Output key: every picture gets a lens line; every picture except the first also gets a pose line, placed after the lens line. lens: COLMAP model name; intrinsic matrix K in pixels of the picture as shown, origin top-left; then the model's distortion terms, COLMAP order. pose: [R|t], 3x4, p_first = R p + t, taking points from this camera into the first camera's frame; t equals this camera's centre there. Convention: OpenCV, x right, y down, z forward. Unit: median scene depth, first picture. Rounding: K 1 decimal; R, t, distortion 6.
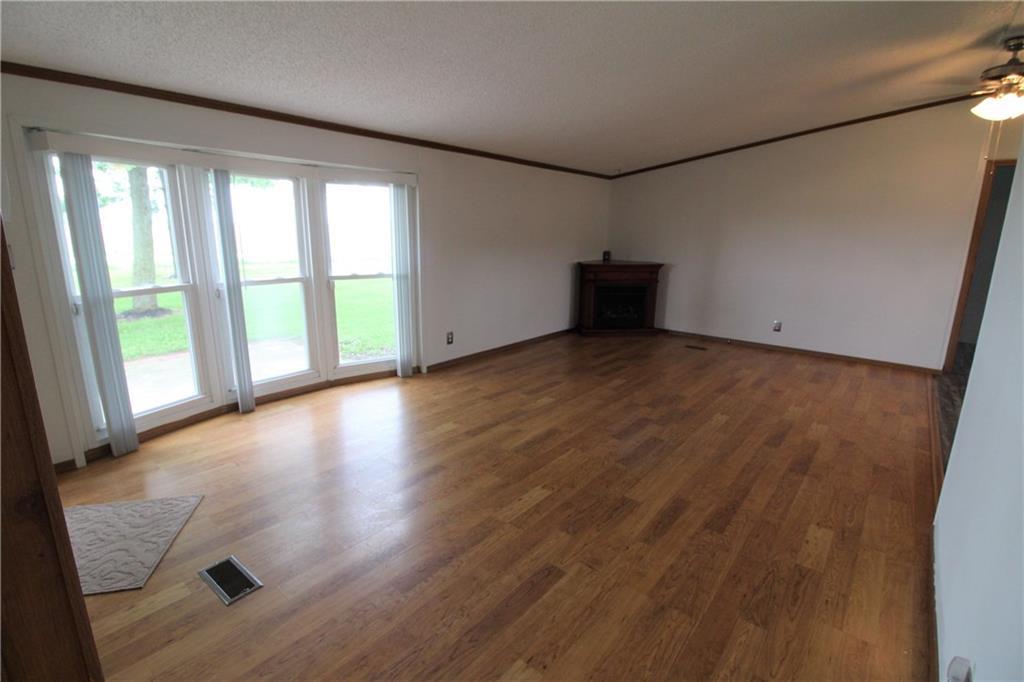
lens RADIAL K [[475.5, 0, 510.3], [0, 475.5, 343.2], [0, 0, 1]] dist [-0.001449, -0.011305]
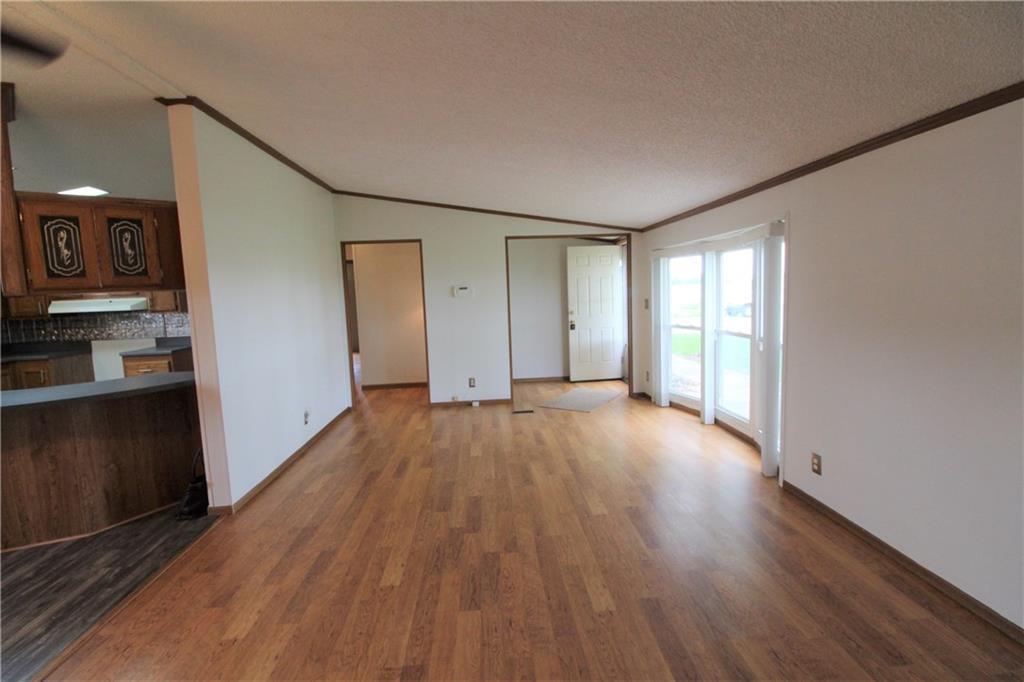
lens RADIAL K [[475.5, 0, 512.0], [0, 475.5, 338.9], [0, 0, 1]] dist [-0.001449, -0.011305]
pose [[-0.726141, 0.080061, -0.682869, 0.841736], [-0.134597, 0.957427, 0.255377, -0.400230], [0.674243, 0.277352, -0.684450, 1.659327]]
